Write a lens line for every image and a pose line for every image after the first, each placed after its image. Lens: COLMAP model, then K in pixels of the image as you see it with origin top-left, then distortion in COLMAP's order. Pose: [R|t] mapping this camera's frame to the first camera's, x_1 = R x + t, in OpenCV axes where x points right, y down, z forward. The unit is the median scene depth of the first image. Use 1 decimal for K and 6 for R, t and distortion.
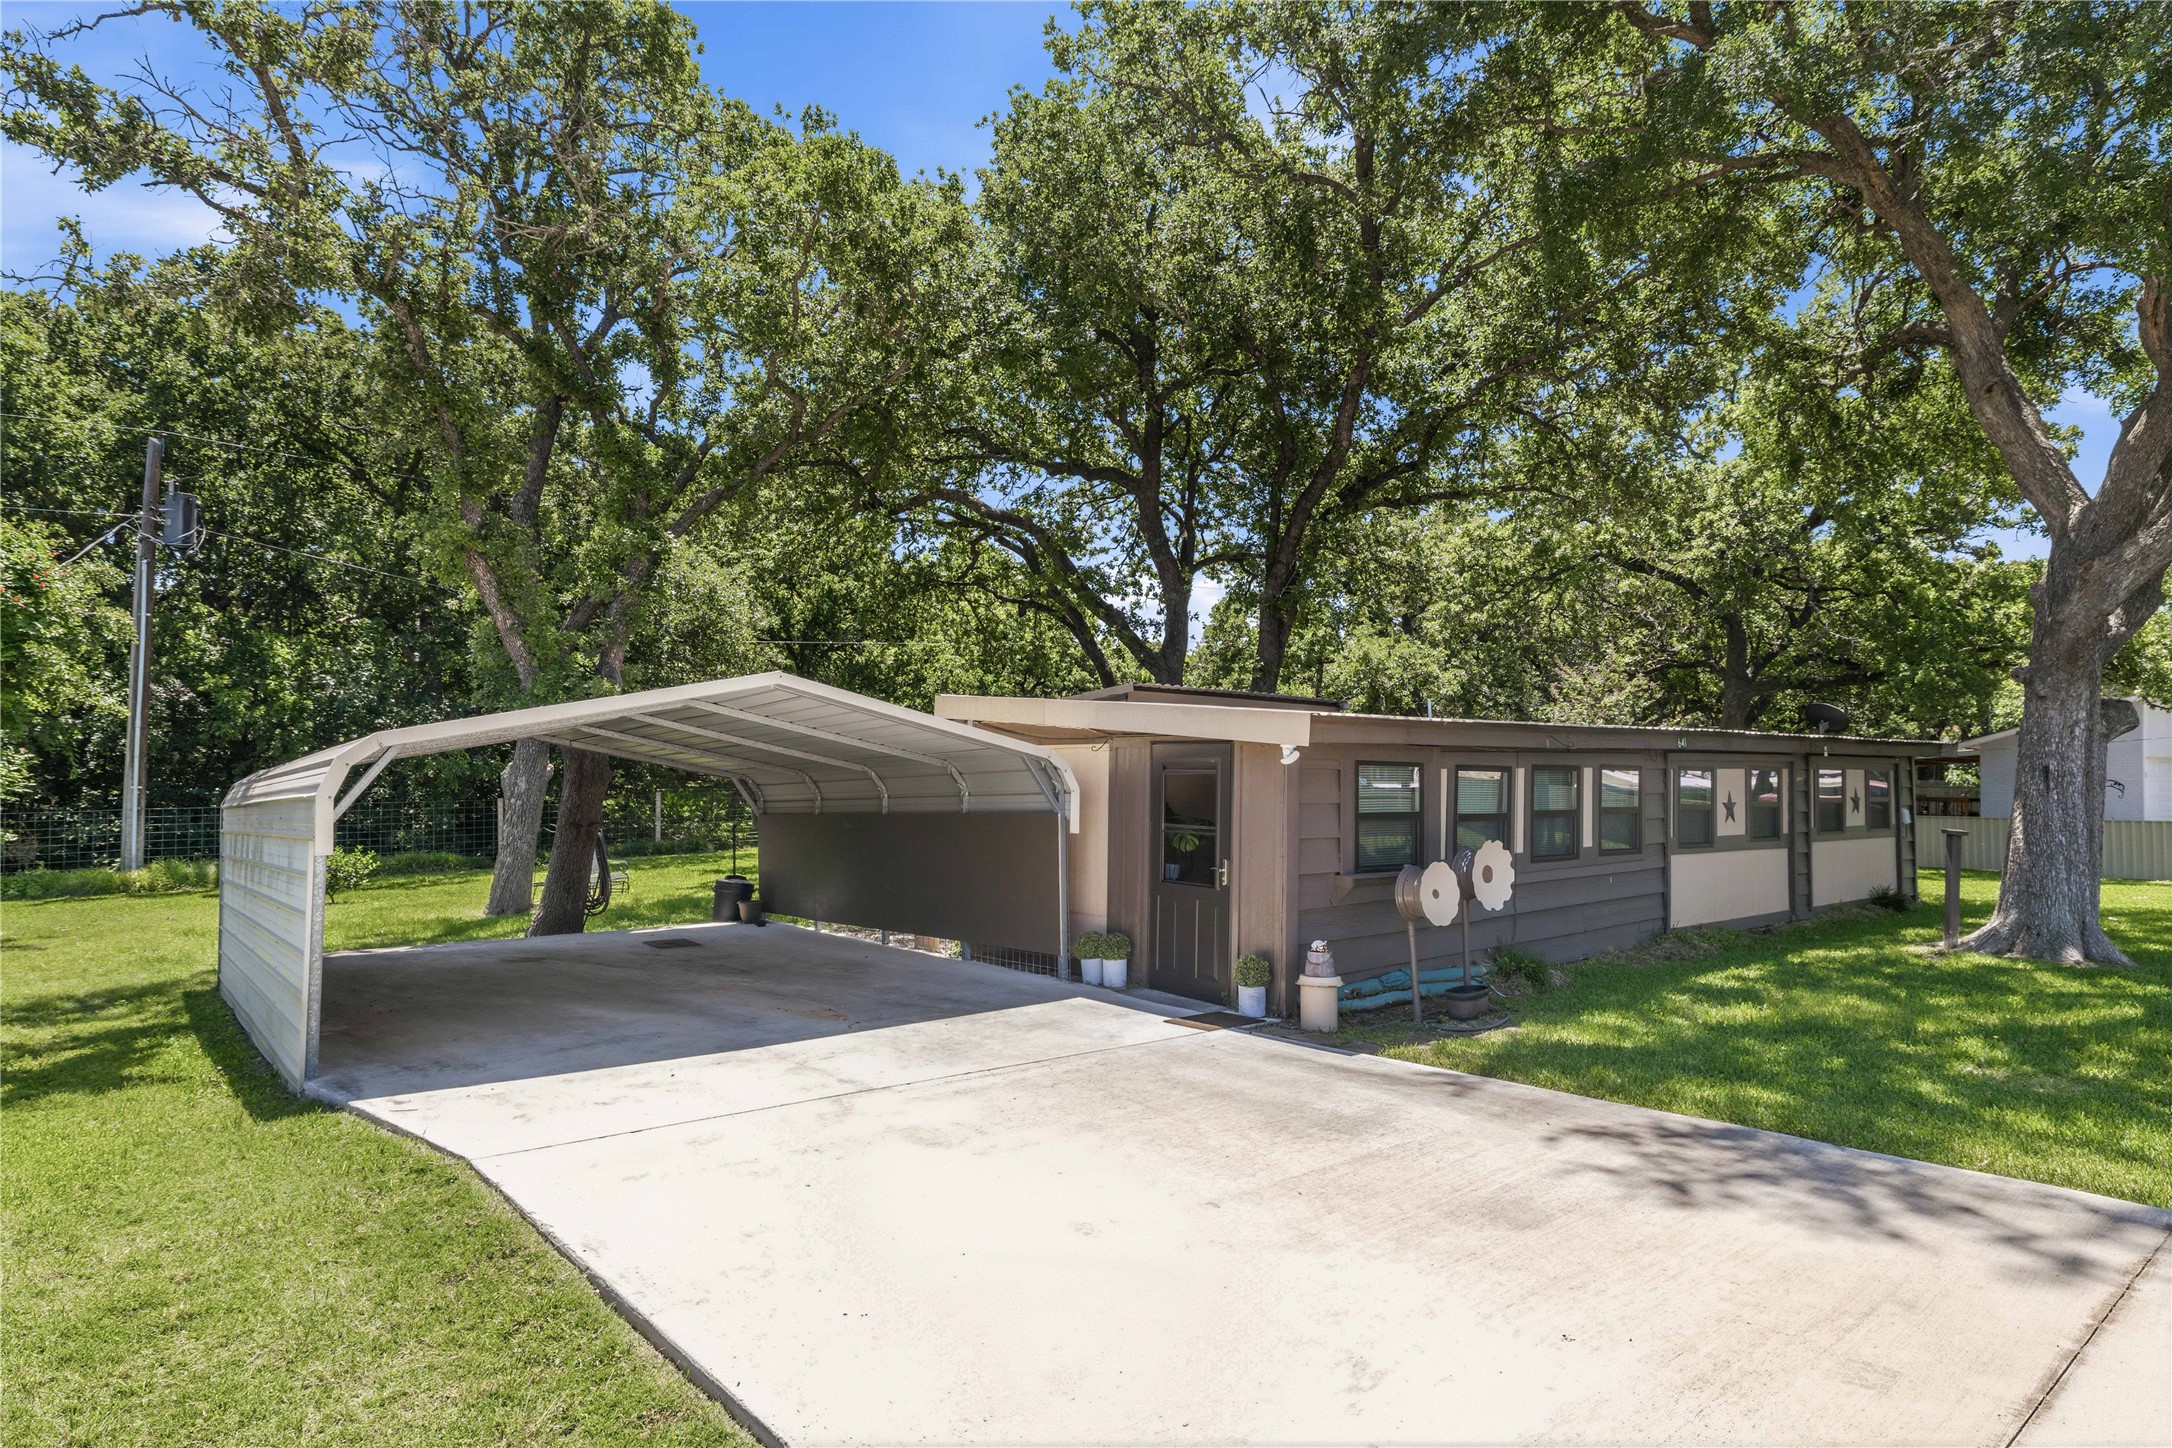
lens RADIAL K [[1203.8, 0, 1088.5], [0, 1203.8, 729.4], [0, 0, 1]] dist [0.003444, 0.000675]
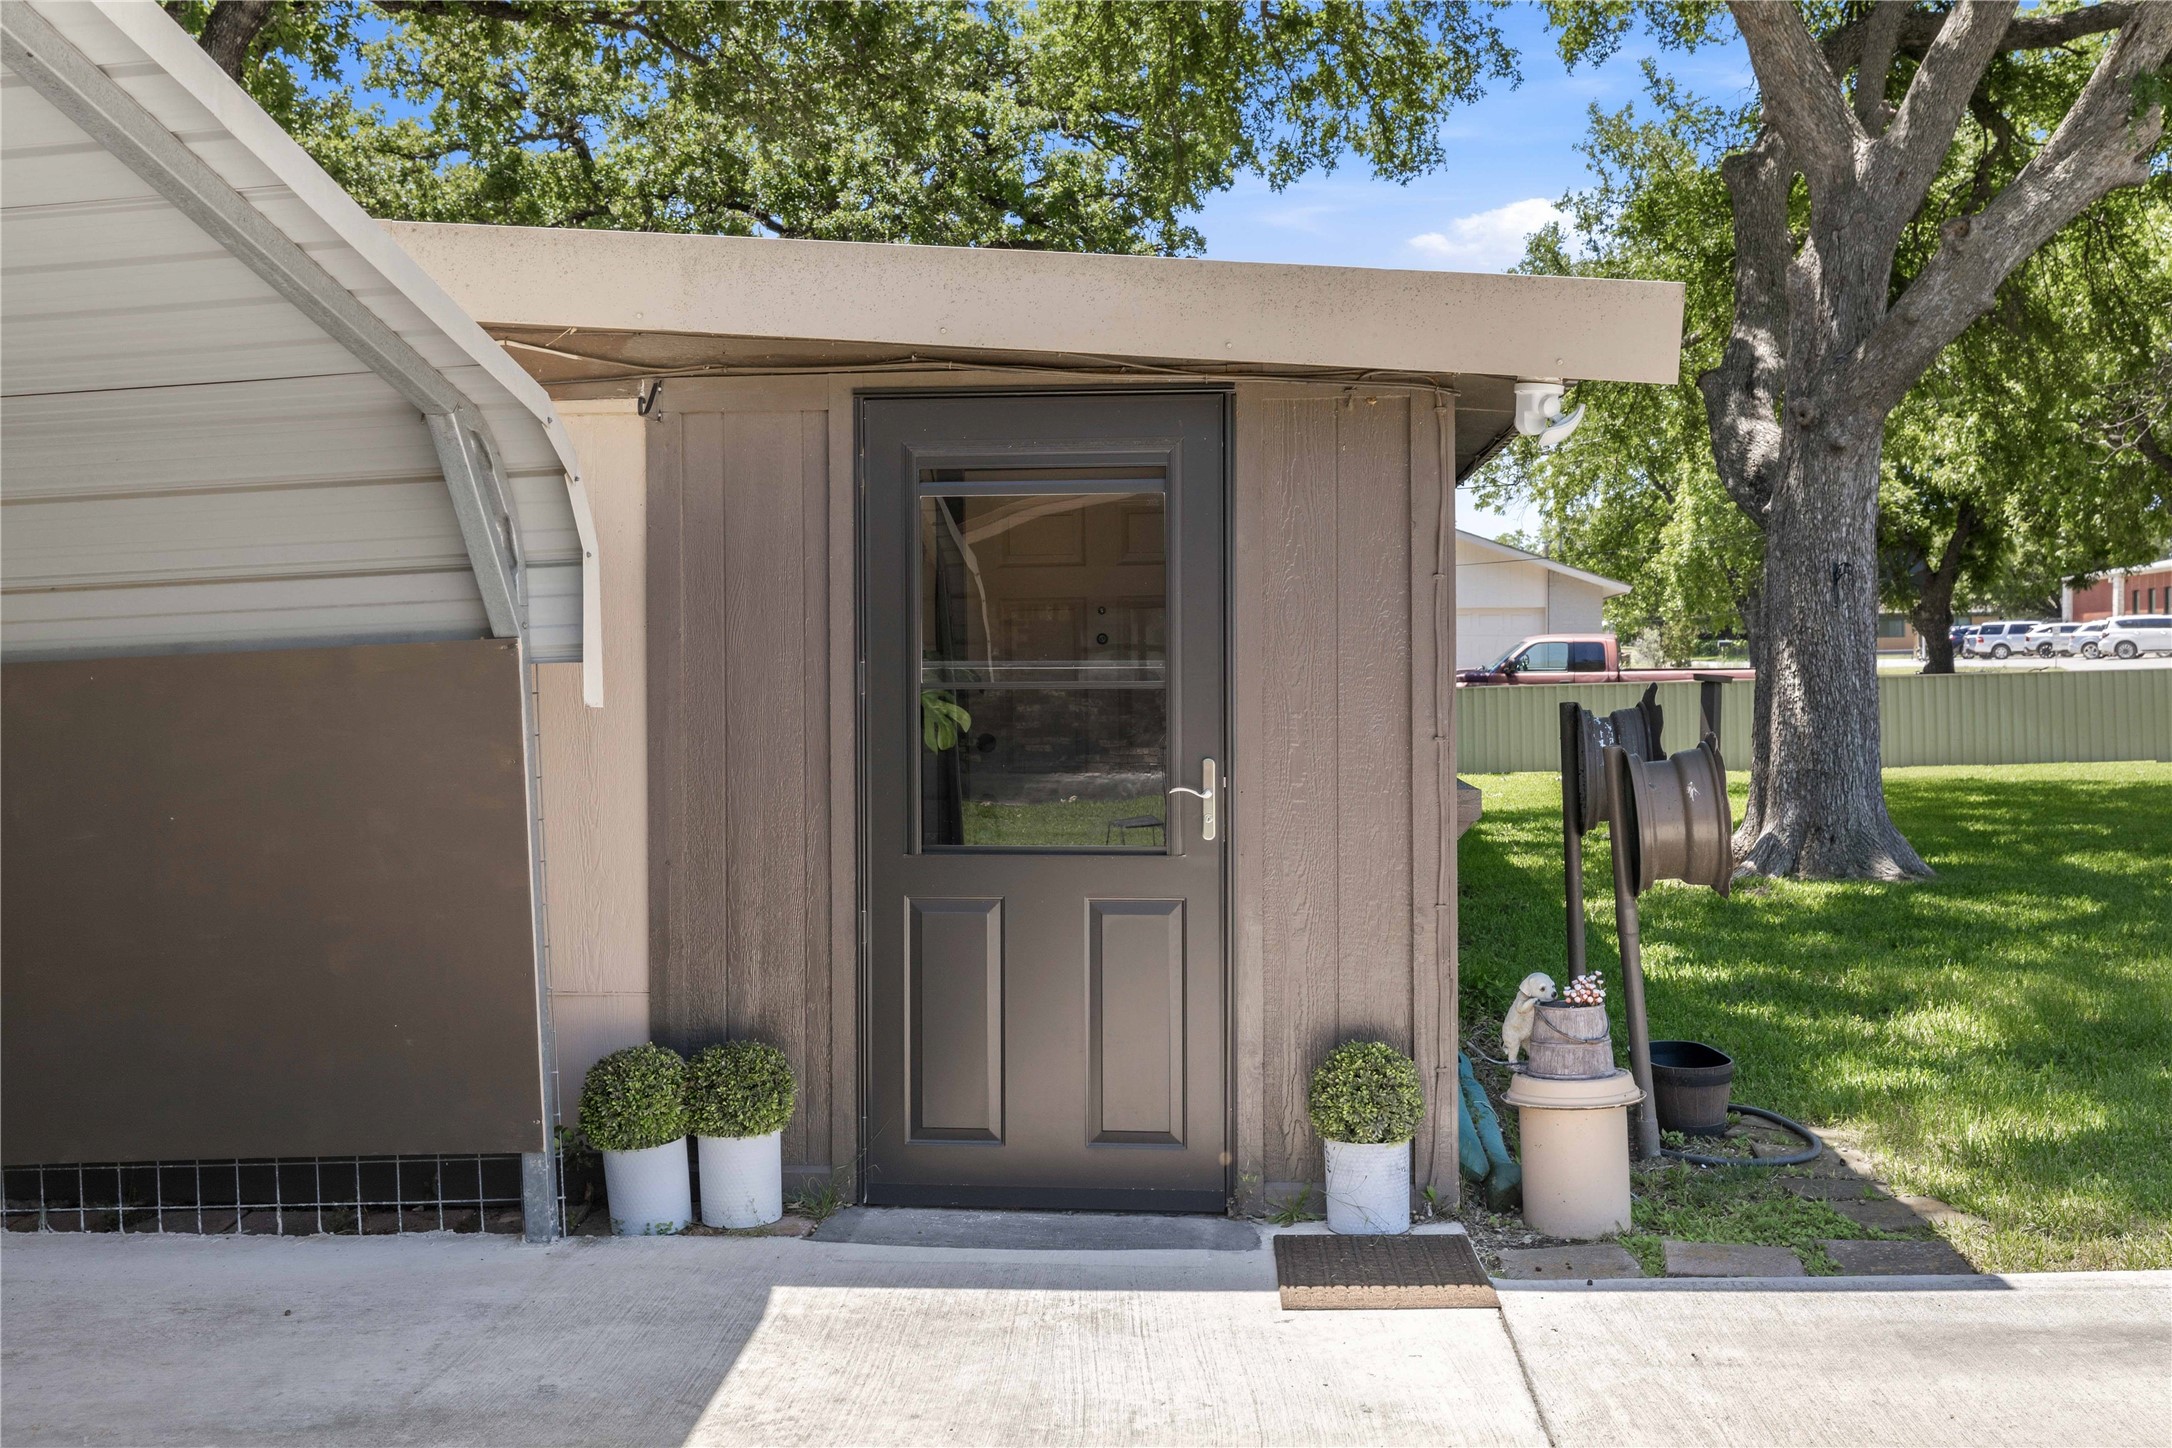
lens RADIAL K [[2226.1, 0, 1085.4], [0, 2226.1, 717.1], [0, 0, 1]] dist [0.007651, 0.000000]
pose [[0.676352, -0.028533, 0.736026, -0.284731], [-0.021061, 0.998092, 0.058046, 0.050051], [-0.736277, -0.054761, 0.674460, 0.514193]]
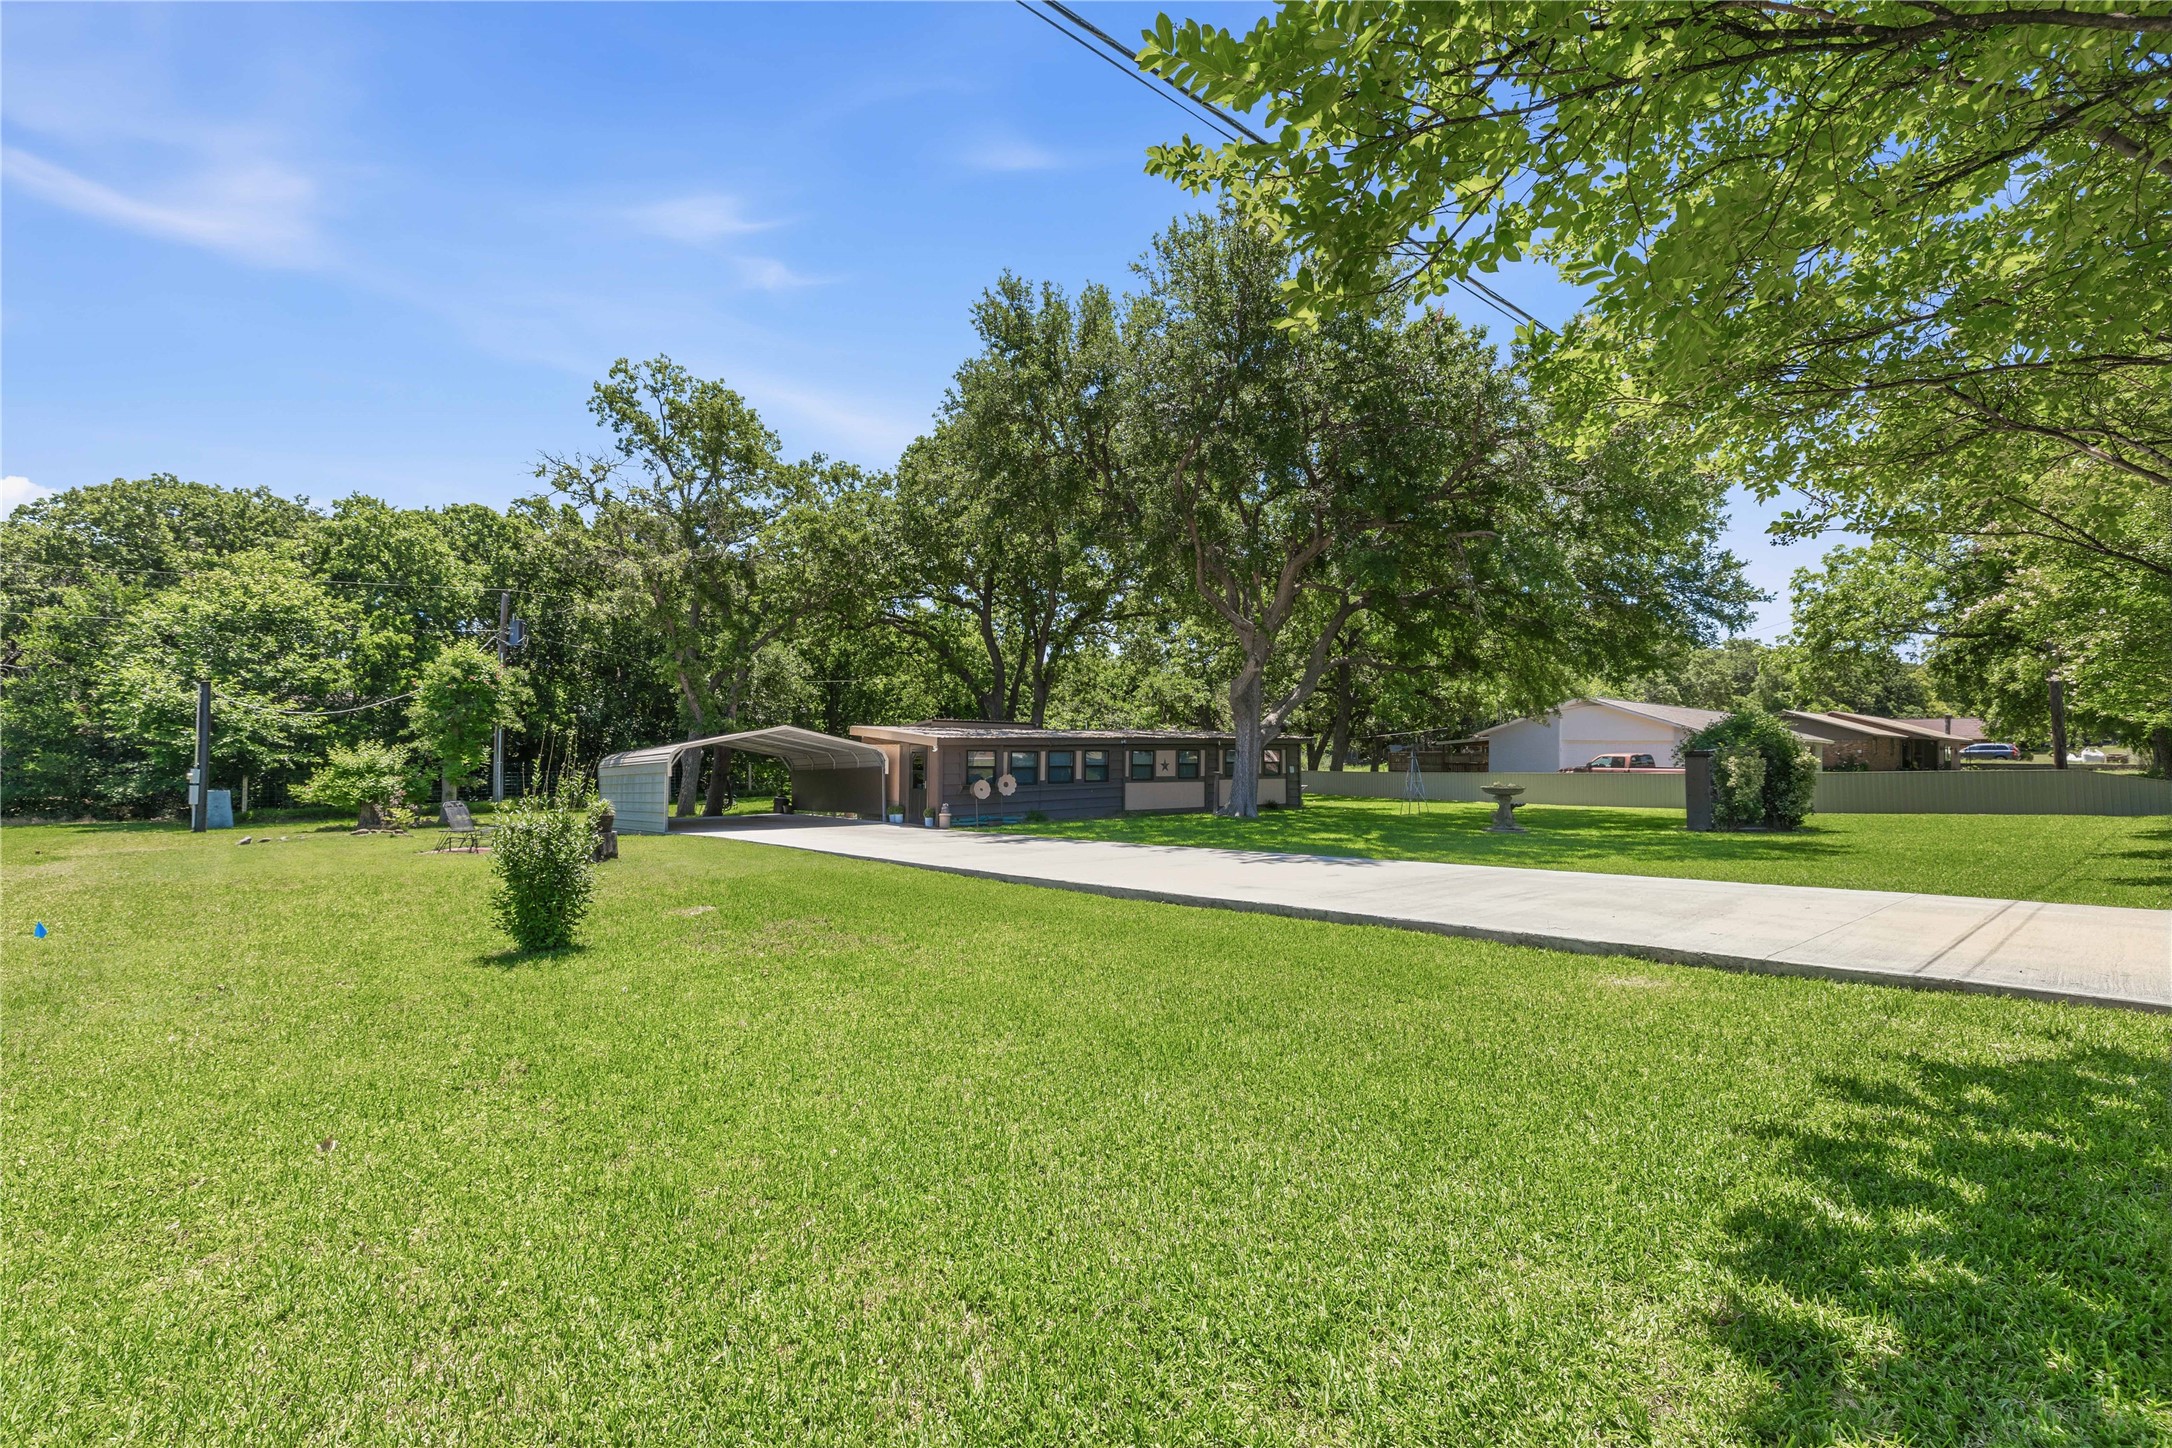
lens RADIAL K [[948.6, 0, 1085.2], [0, 948.6, 733.5], [0, 0, 1]] dist [0.003637, 0.000098]
pose [[0.999982, -0.005853, -0.001208, 0.451915], [0.005874, 0.999816, 0.018288, -0.052183], [0.001100, -0.018295, 0.999832, -1.288937]]
